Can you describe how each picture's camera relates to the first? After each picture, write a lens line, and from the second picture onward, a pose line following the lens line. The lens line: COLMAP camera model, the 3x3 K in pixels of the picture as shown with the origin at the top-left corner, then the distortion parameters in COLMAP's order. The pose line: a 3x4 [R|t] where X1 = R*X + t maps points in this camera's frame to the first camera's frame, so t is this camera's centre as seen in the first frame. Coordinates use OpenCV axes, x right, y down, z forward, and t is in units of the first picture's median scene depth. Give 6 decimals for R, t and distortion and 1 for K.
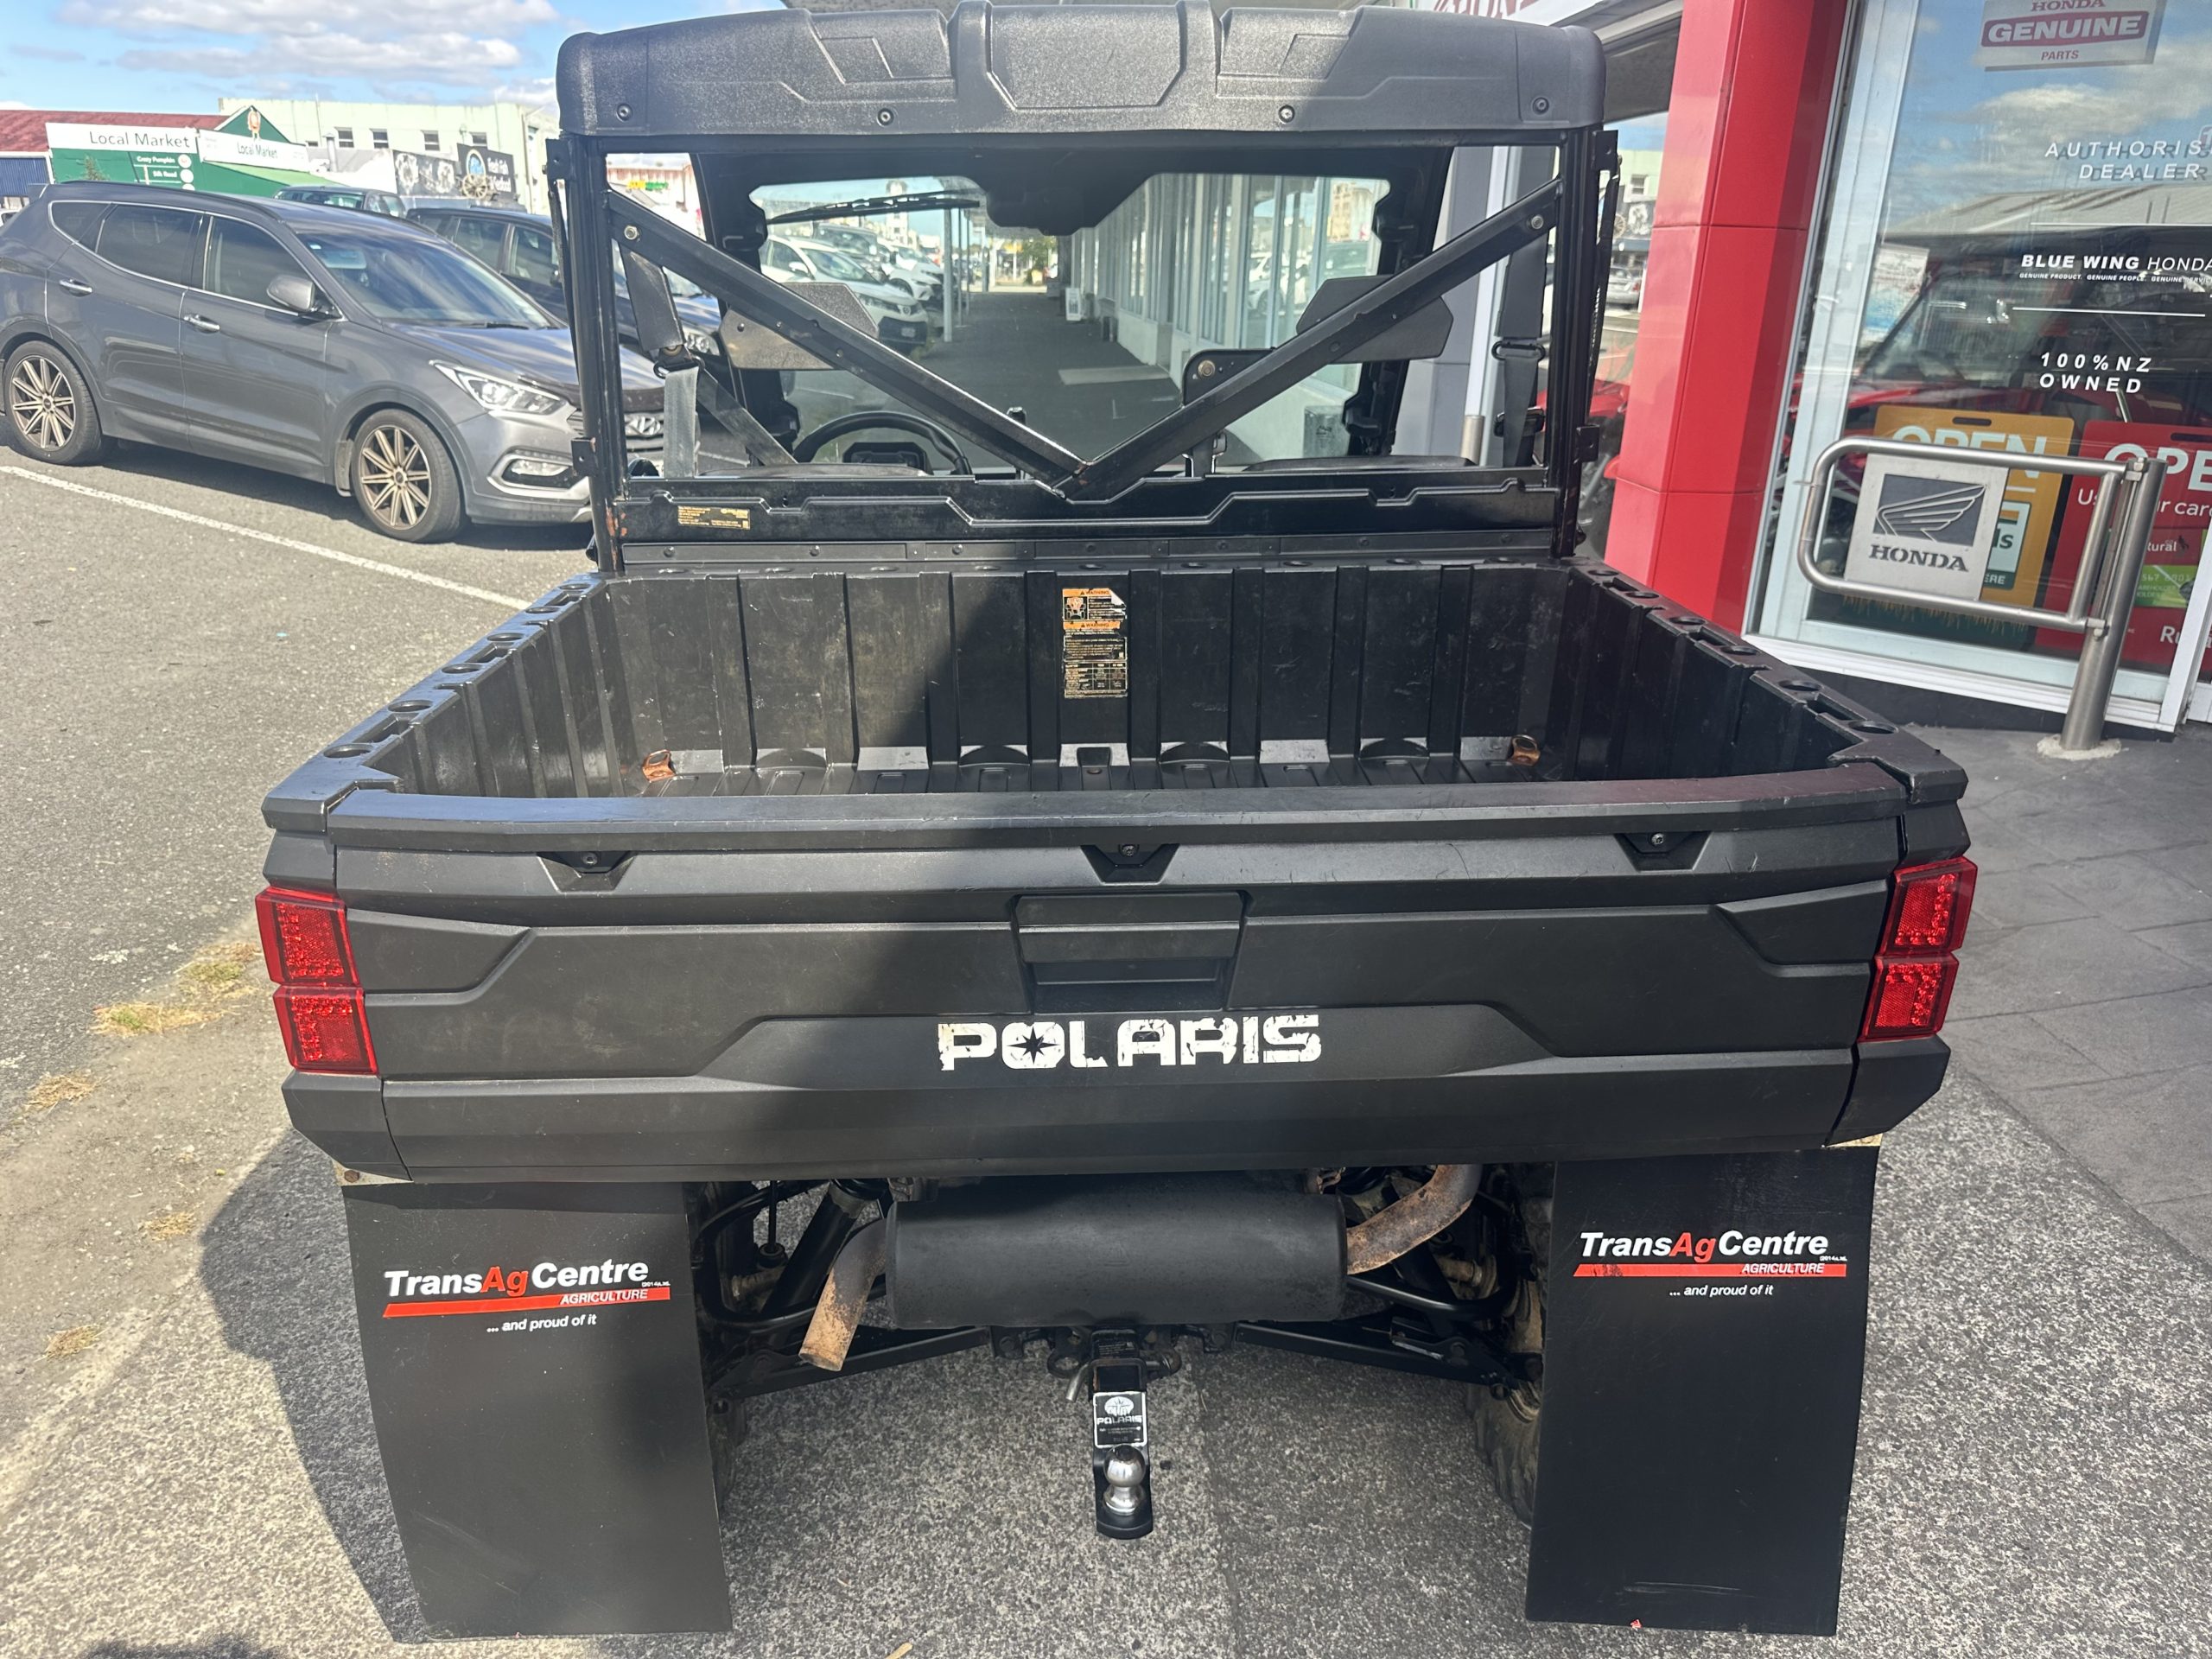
lens RADIAL K [[1622.0, 0, 1106.0], [0, 1622.0, 829.5], [0, 0, 1]] dist [0.024030, -0.007375]
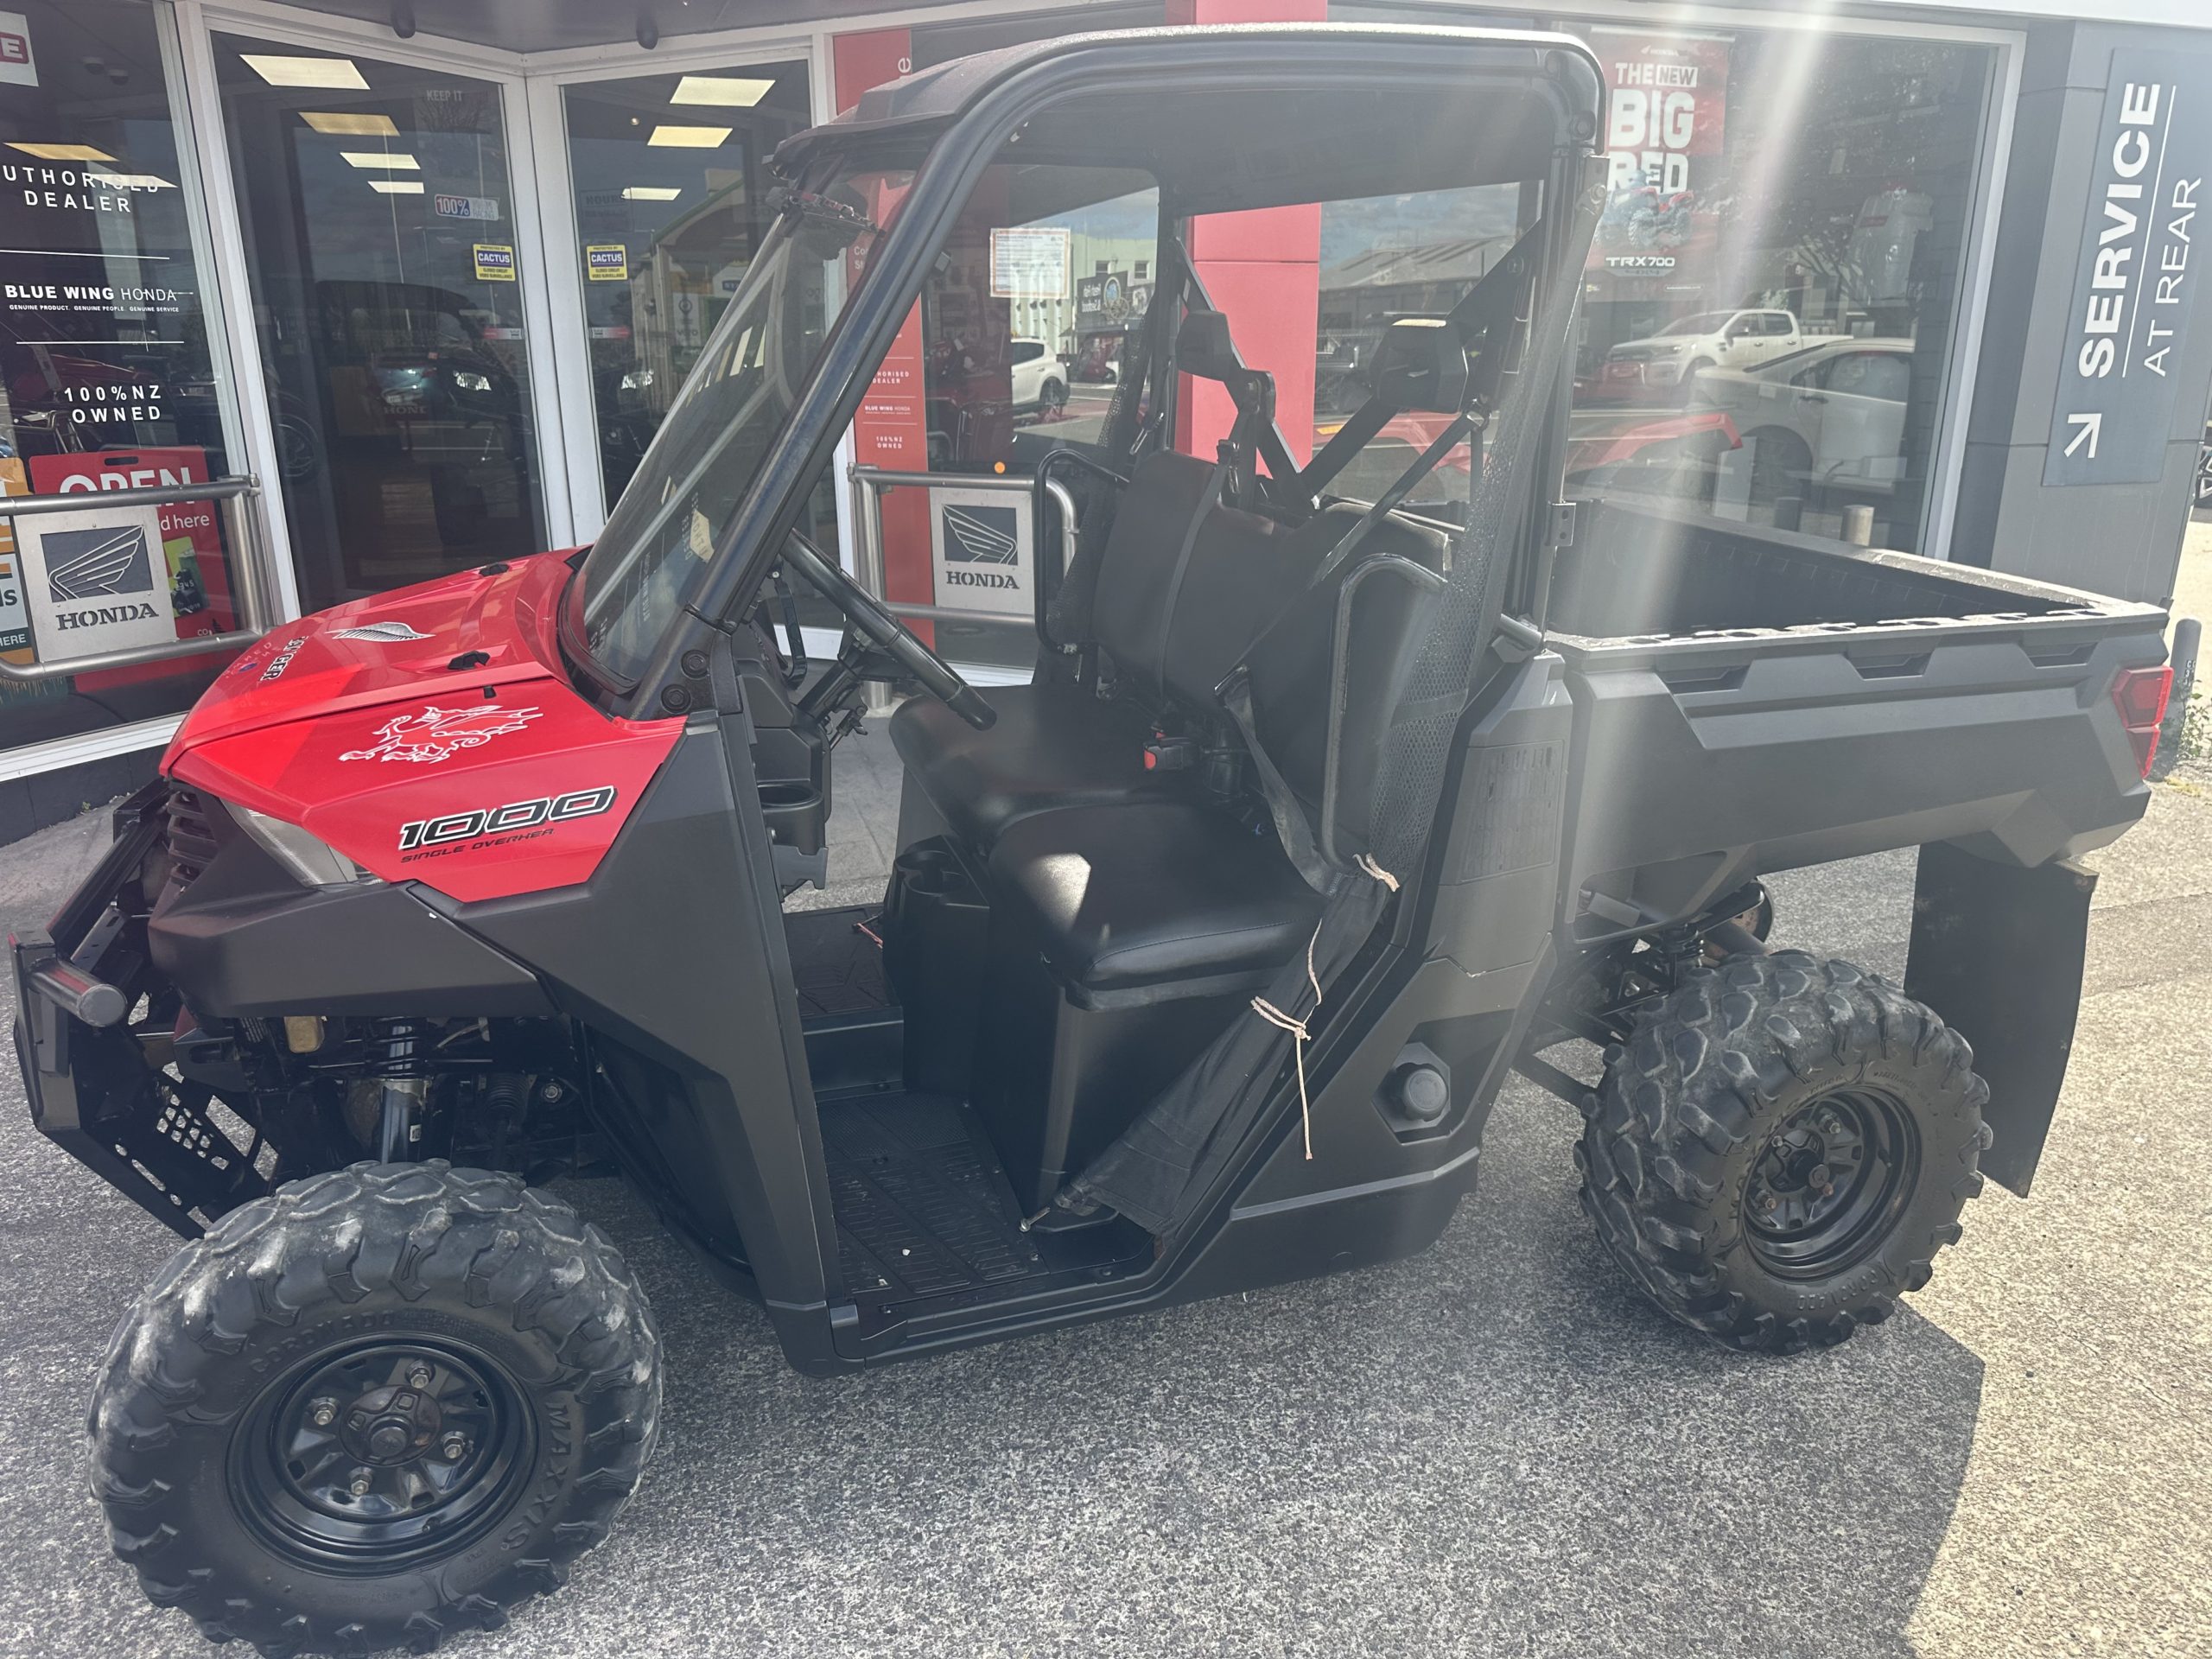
lens RADIAL K [[1622.0, 0, 1106.0], [0, 1622.0, 829.5], [0, 0, 1]] dist [0.024030, -0.007375]
pose [[-0.297183, -0.304699, 0.904898, -0.546238], [0.316788, 0.862570, 0.394484, -0.255777], [-0.900737, 0.403895, -0.159816, 0.717051]]
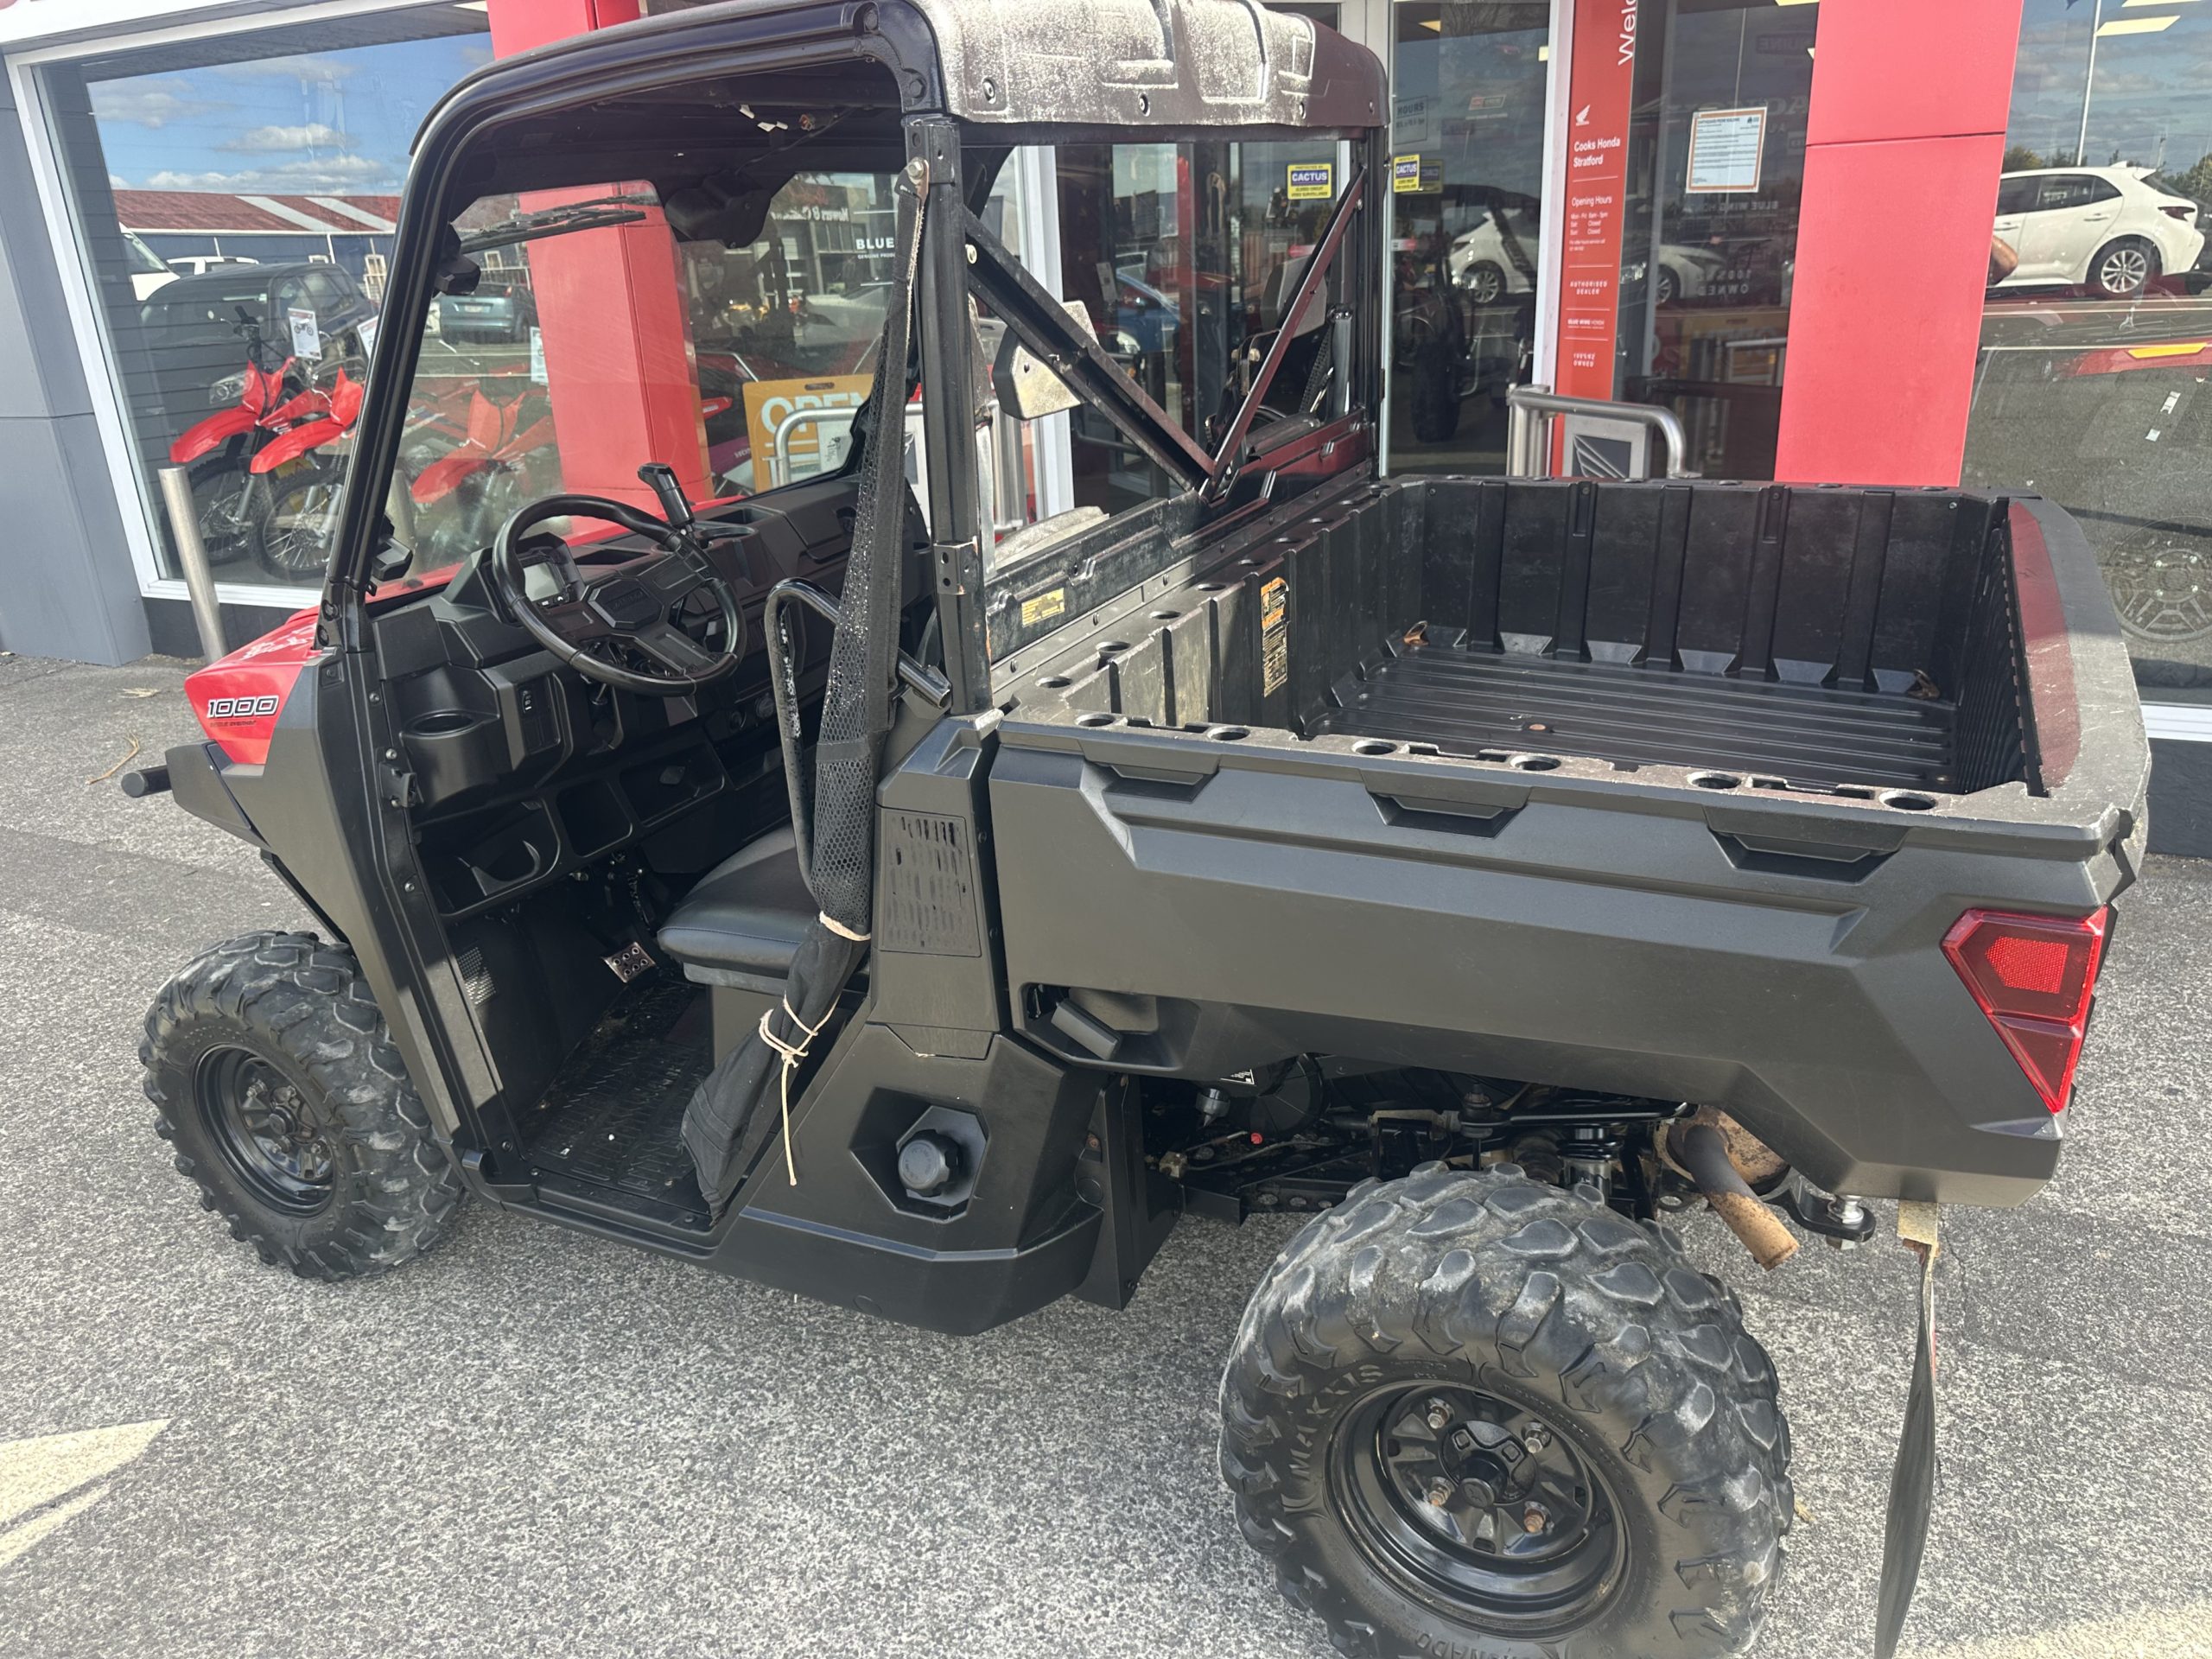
lens RADIAL K [[1622.0, 0, 1106.0], [0, 1622.0, 829.5], [0, 0, 1]] dist [0.024030, -0.007375]
pose [[0.469840, -0.350468, 0.810199, -0.464839], [0.356575, 0.914950, 0.189000, -0.118763], [-0.807530, 0.200097, 0.554849, 0.286119]]
